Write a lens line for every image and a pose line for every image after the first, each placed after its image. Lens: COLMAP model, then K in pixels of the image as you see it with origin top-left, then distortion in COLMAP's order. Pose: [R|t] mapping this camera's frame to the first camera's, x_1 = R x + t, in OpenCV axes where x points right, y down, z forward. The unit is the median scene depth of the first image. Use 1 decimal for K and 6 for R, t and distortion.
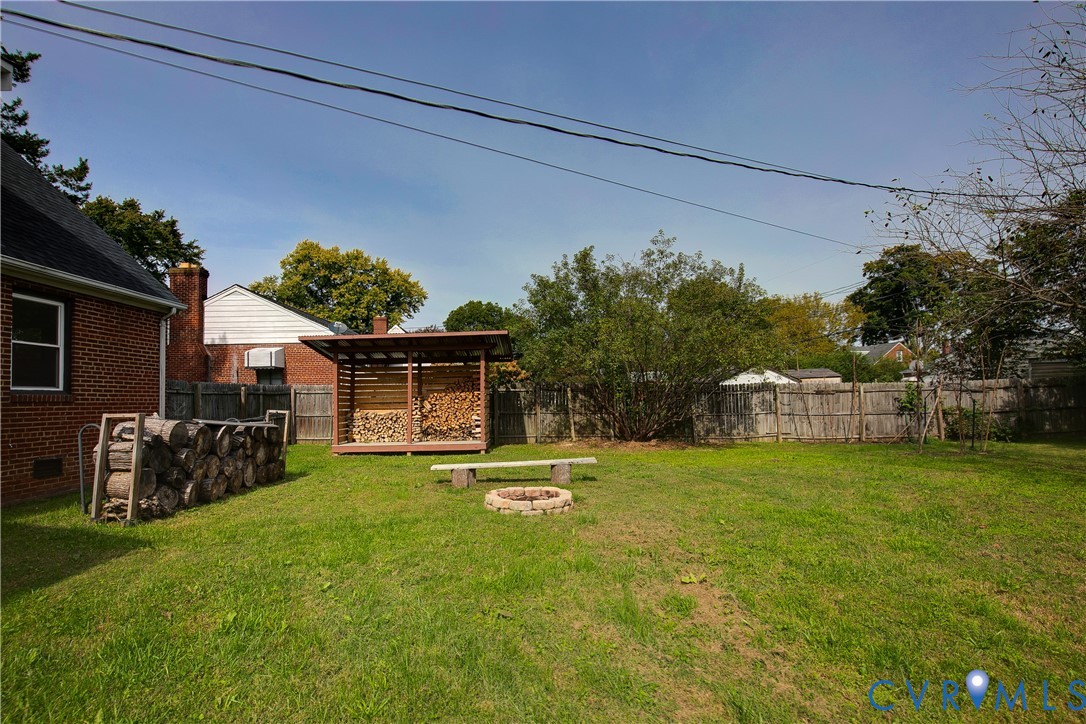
lens RADIAL K [[501.2, 0, 543.2], [0, 501.2, 380.4], [0, 0, 1]] dist [-0.026677, 0.000409]
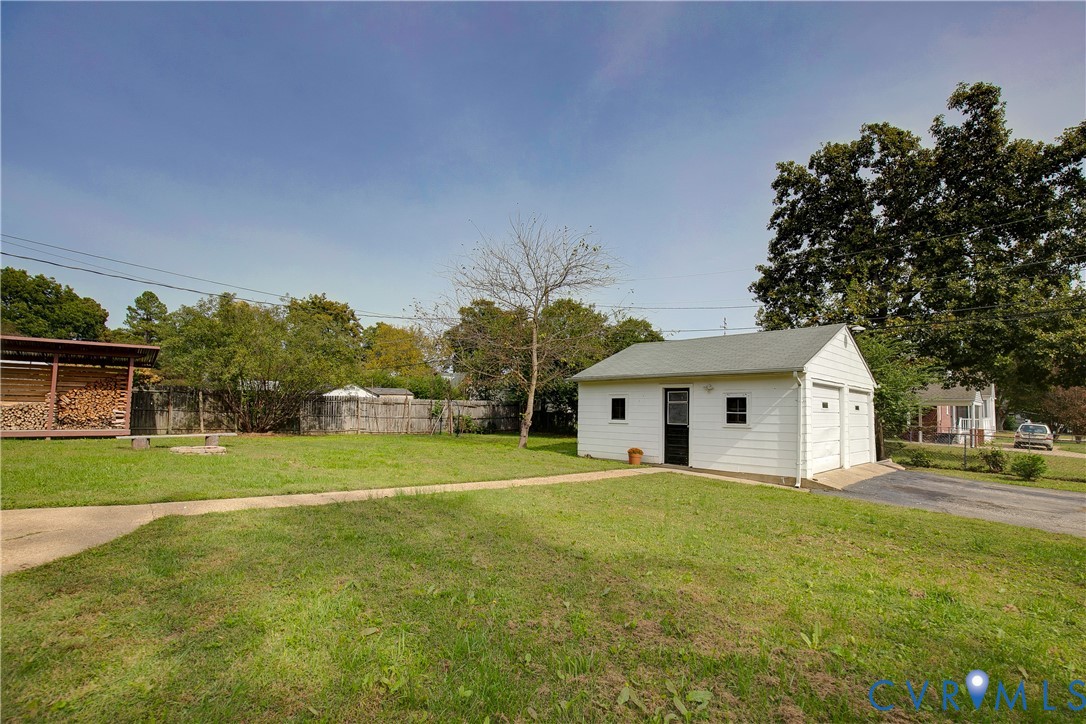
lens RADIAL K [[501.2, 0, 543.2], [0, 501.2, 380.4], [0, 0, 1]] dist [-0.026677, 0.000409]
pose [[0.744557, 0.073349, 0.663517, -0.141422], [-0.054385, 0.997306, -0.049221, 0.000578], [-0.665340, 0.000563, 0.746540, -0.545473]]
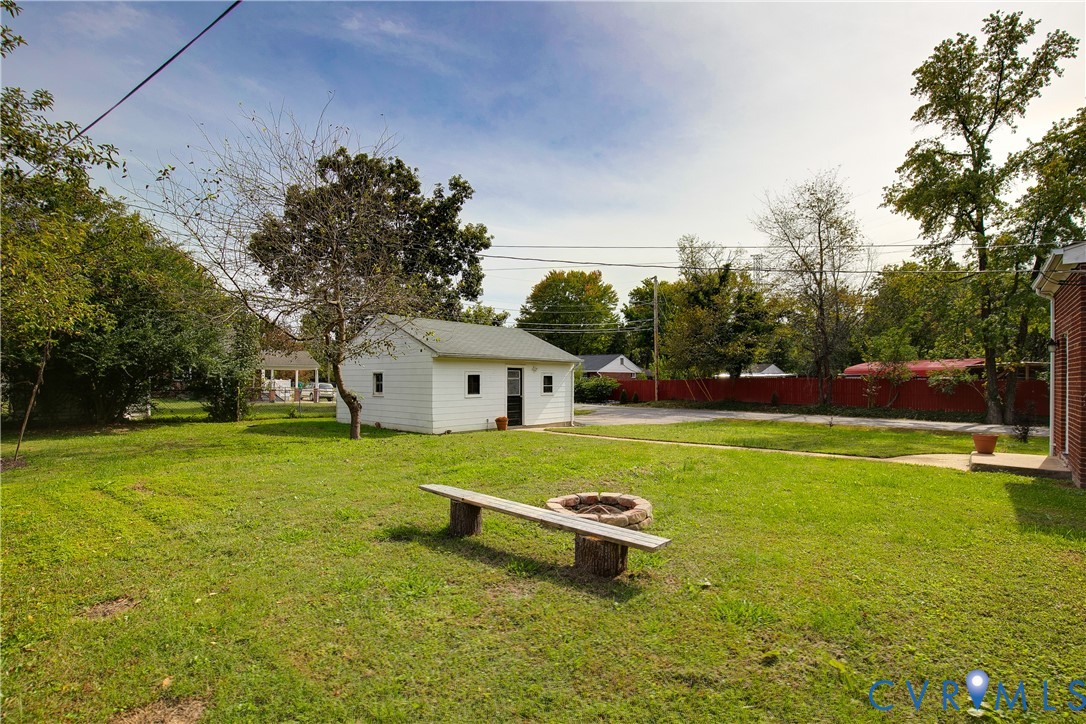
lens RADIAL K [[512.9, 0, 545.9], [0, 512.9, 378.8], [0, 0, 1]] dist [0.000530, 0.000129]
pose [[-0.721116, 0.013481, 0.692683, -0.258453], [-0.015686, 0.999237, -0.035777, 0.025023], [-0.692637, -0.036665, -0.720354, 0.778404]]
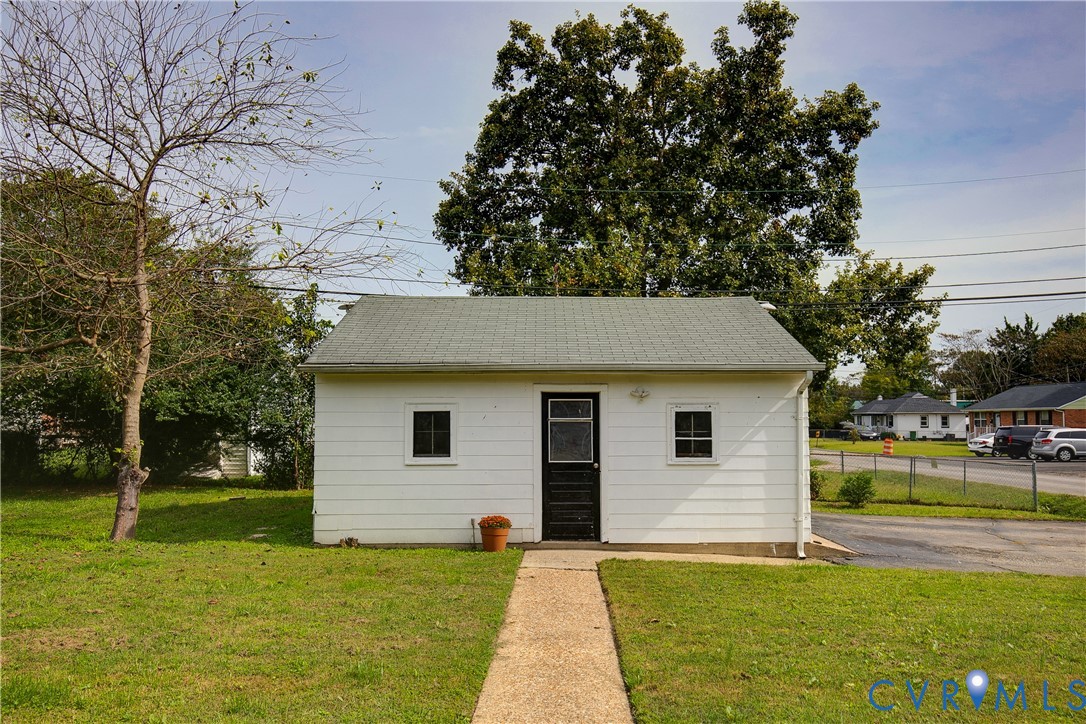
lens RADIAL K [[806.3, 0, 554.8], [0, 806.3, 383.1], [0, 0, 1]] dist [0.010991, 0.002727]
pose [[0.022608, 0.066012, 0.997563, -0.114313], [-0.033272, 0.997315, -0.065241, -0.002174], [-0.999191, -0.031716, 0.024744, -0.041826]]
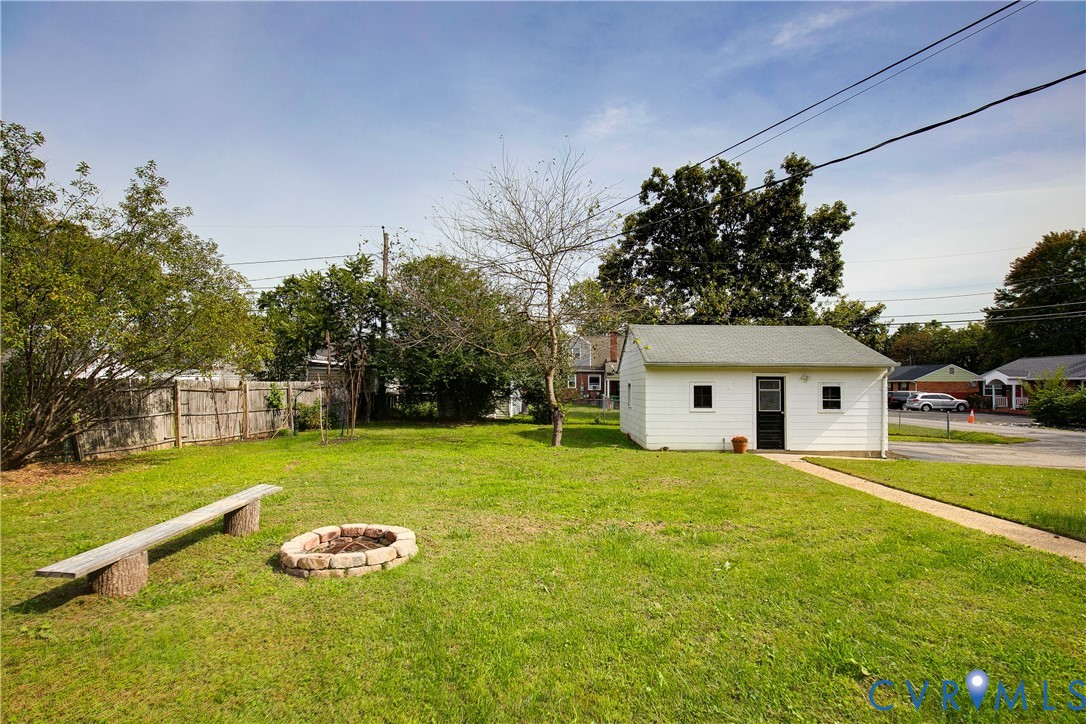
lens RADIAL K [[501.2, 0, 543.2], [0, 501.2, 380.4], [0, 0, 1]] dist [-0.026677, 0.000409]
pose [[0.062680, 0.028830, 0.997617, -0.330781], [-0.039837, 0.998858, -0.026363, 0.005743], [-0.997238, -0.038090, 0.063757, 0.326630]]
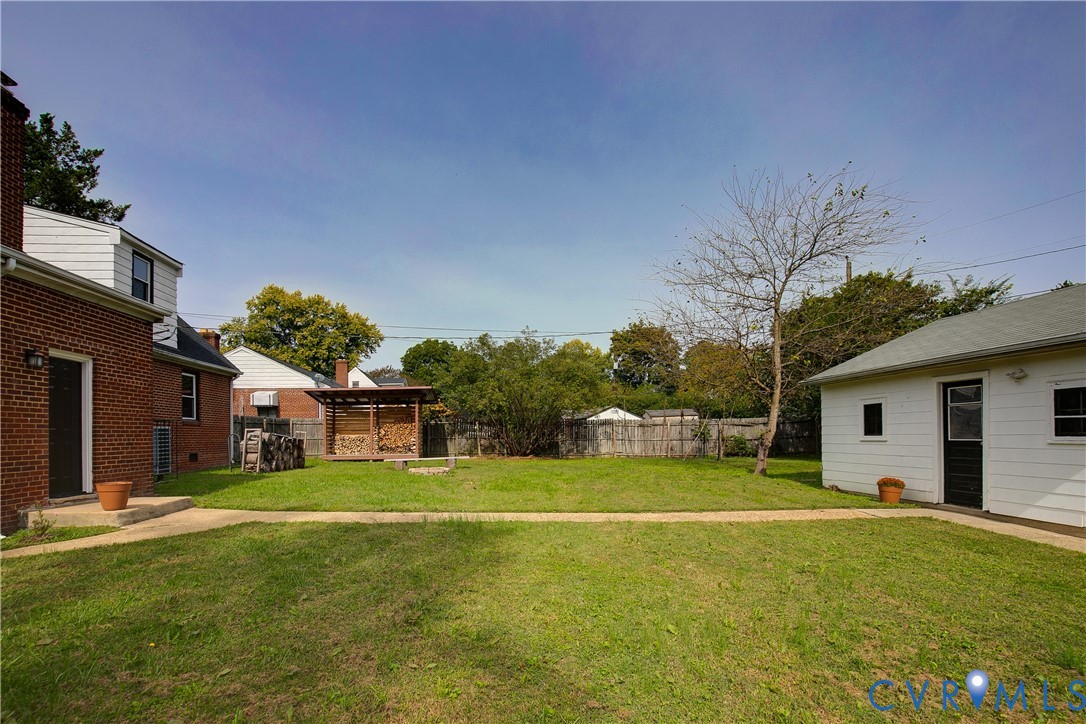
lens RADIAL K [[514.7, 0, 525.7], [0, 514.7, 432.1], [0, 0, 1]] dist [-0.026079, 0.001728]
pose [[0.999120, 0.006671, 0.041408, 0.135429], [-0.007868, 0.999553, 0.028825, 0.000707], [-0.041197, -0.029126, 0.998726, -0.565054]]
